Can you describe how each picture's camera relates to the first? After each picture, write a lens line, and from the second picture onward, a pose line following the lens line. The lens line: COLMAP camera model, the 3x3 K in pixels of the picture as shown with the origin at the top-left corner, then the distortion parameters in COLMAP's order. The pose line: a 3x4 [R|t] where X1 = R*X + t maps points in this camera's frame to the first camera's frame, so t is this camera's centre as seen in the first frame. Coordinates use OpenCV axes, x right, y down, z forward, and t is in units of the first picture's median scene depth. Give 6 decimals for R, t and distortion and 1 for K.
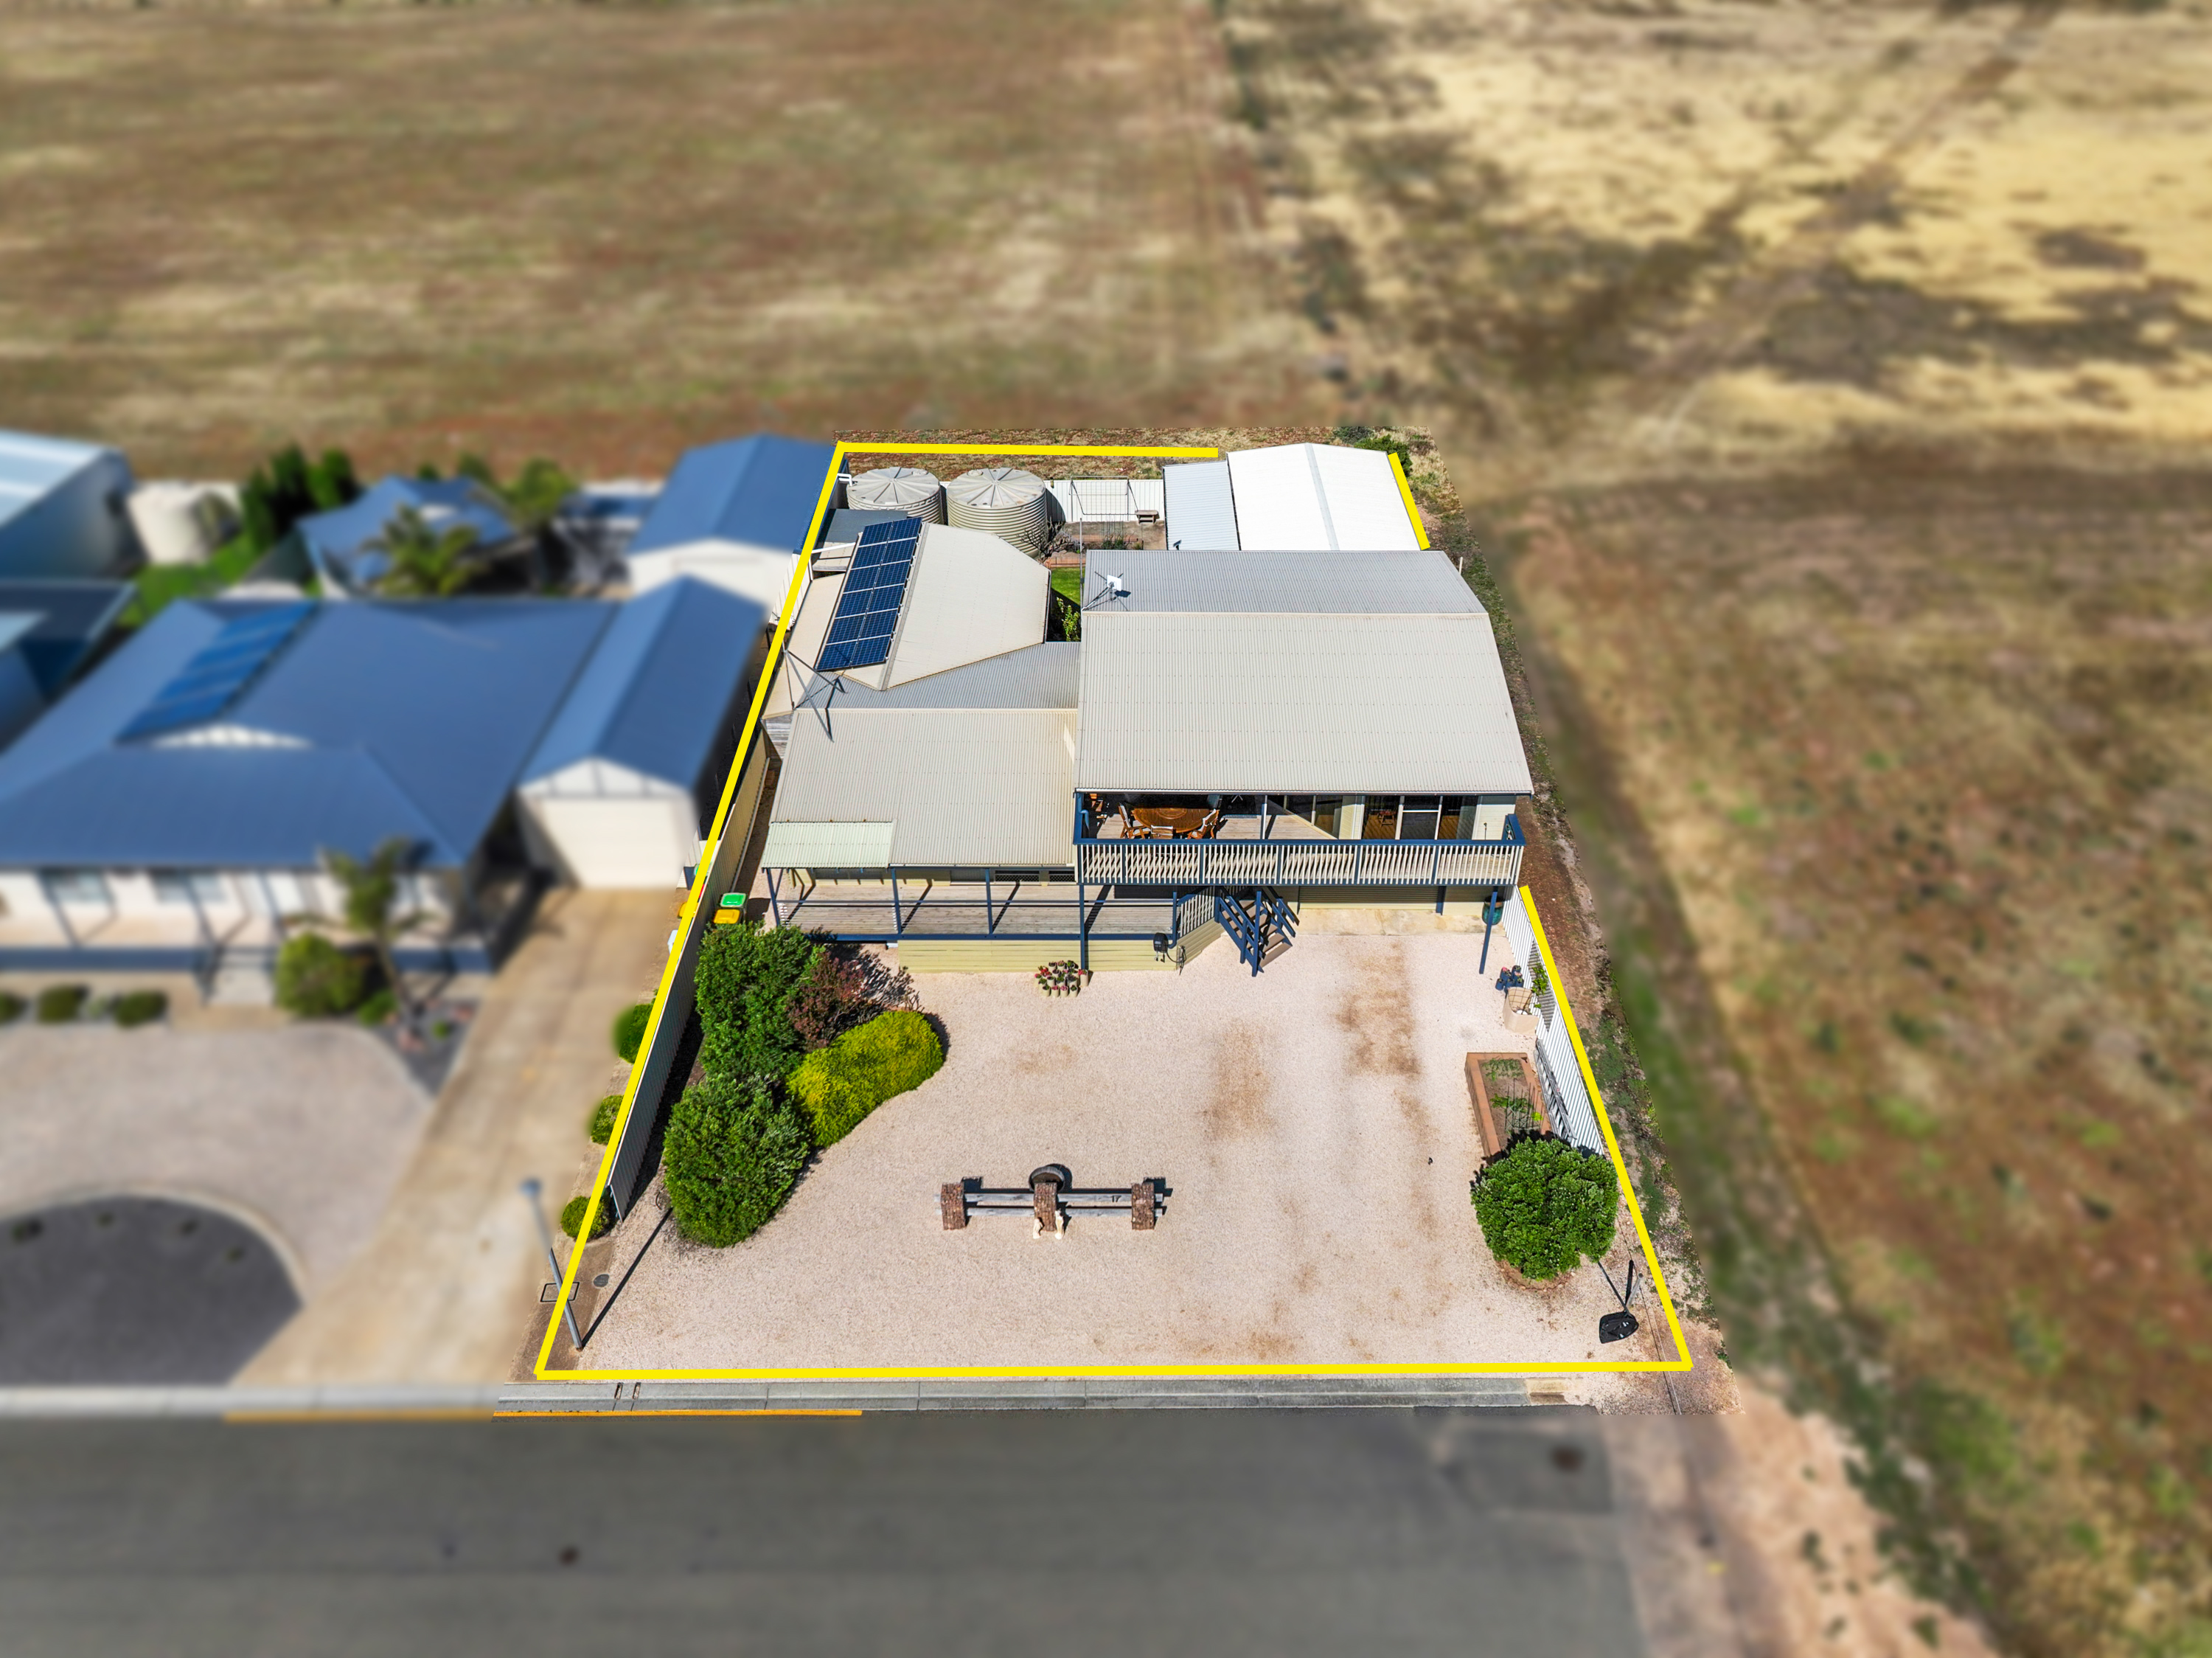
lens RADIAL K [[1550.8, 0, 1106.0], [0, 1550.8, 829.0], [0, 0, 1]] dist [0.002680, 0.002214]
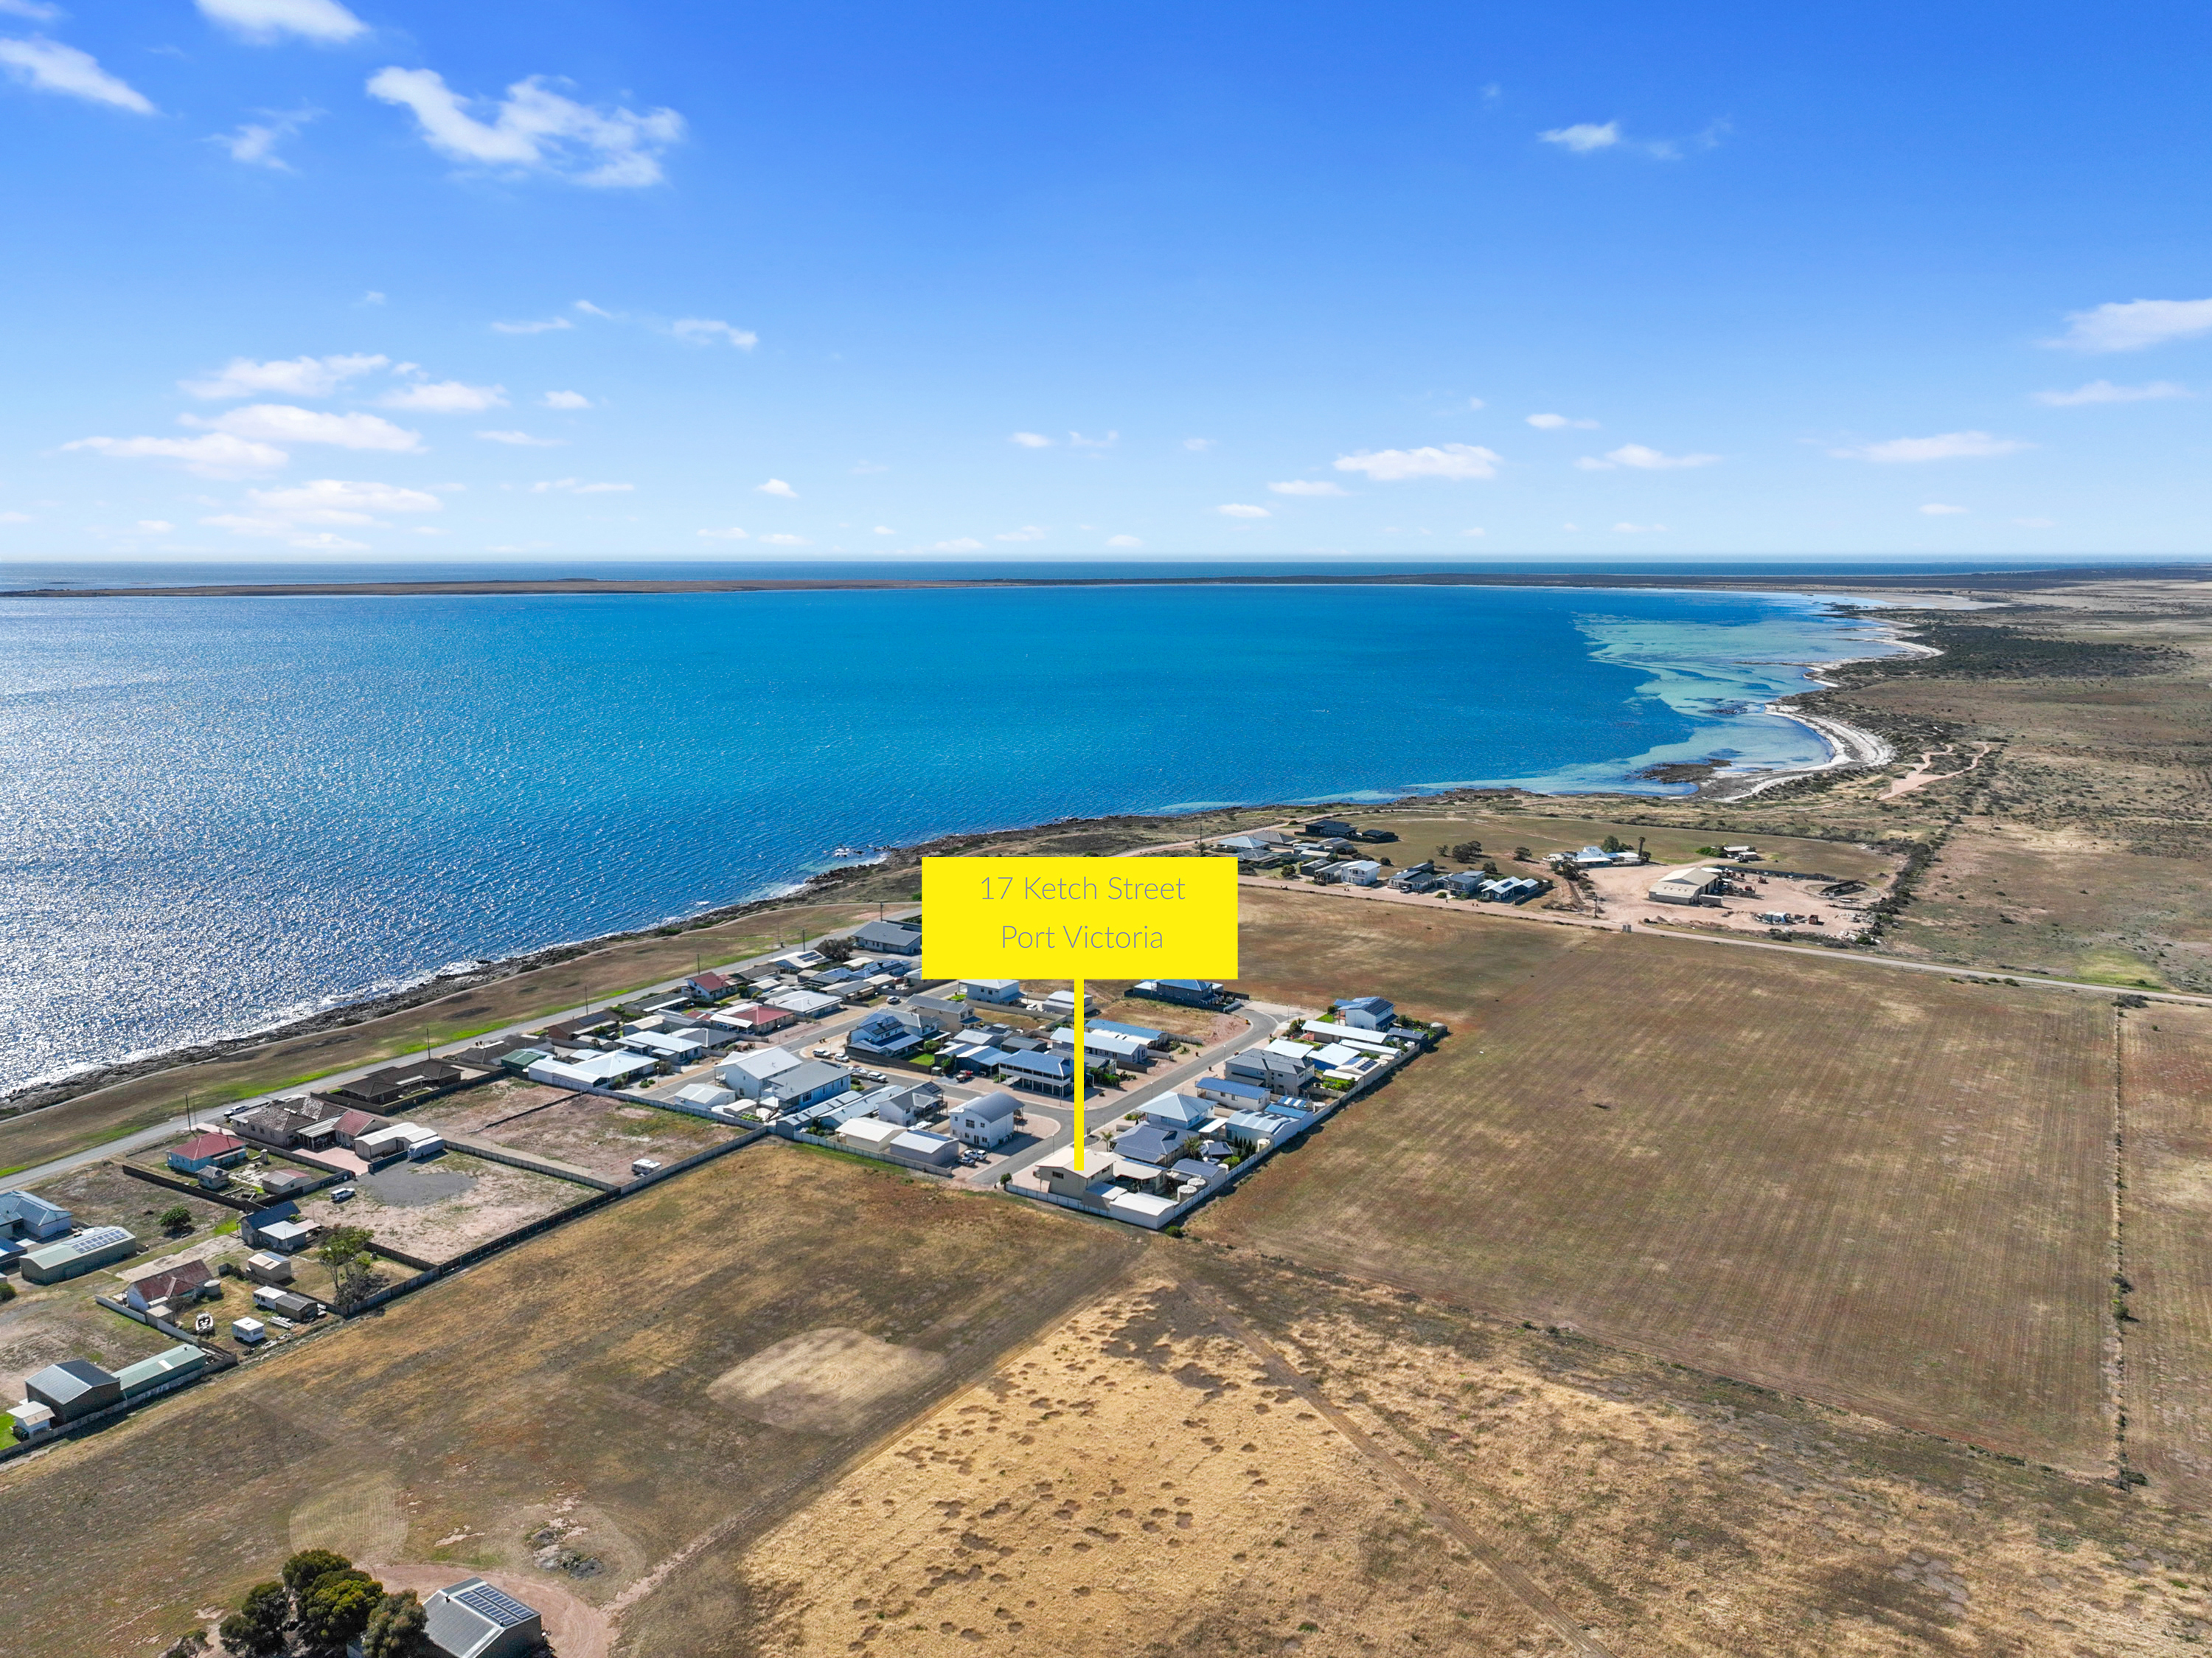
lens RADIAL K [[1573.7, 0, 1106.0], [0, 1573.7, 829.0], [0, 0, 1]] dist [0.003298, 0.000947]
pose [[-0.533117, 0.147308, -0.833119, 7.030329], [-0.490282, 0.748732, 0.446121, -5.483685], [0.689500, 0.646298, -0.326939, 2.891577]]
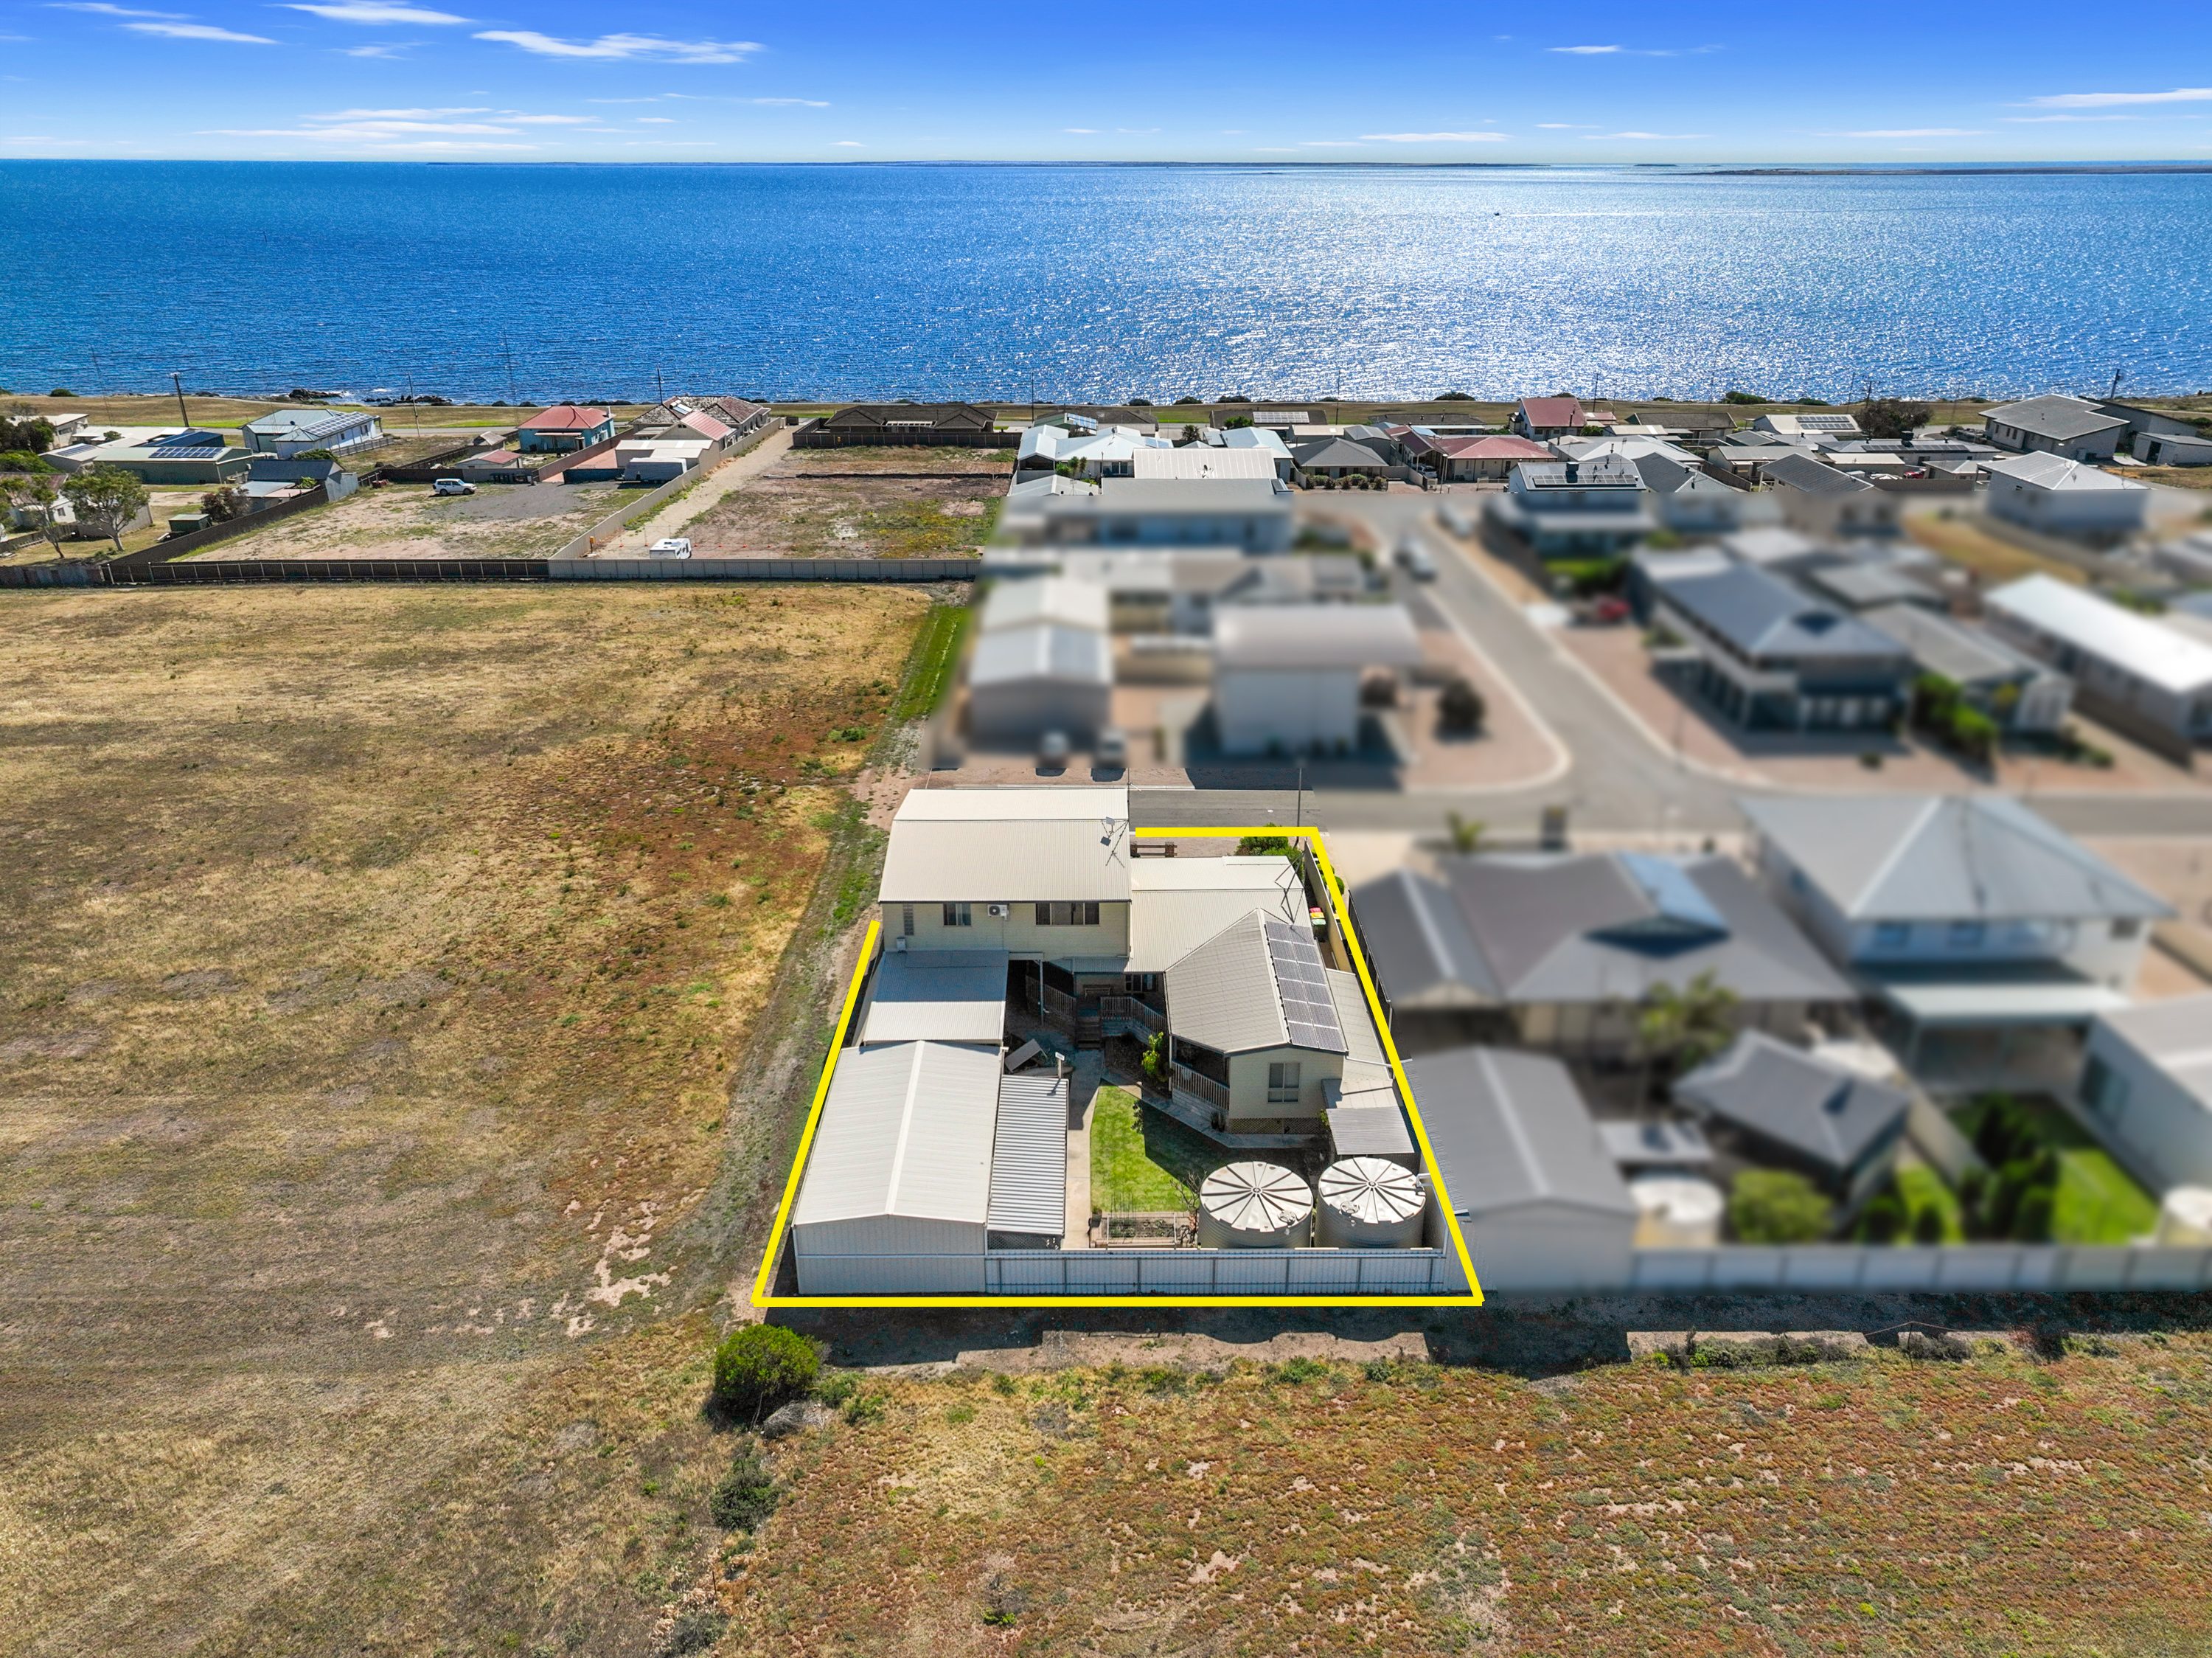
lens RADIAL K [[1550.8, 0, 1106.0], [0, 1550.8, 829.0], [0, 0, 1]] dist [0.002680, 0.002214]
pose [[-0.999801, 0.005890, -0.019064, 0.048060], [-0.013271, 0.517139, 0.855799, -1.790847], [0.014899, 0.855881, -0.516958, 2.107902]]
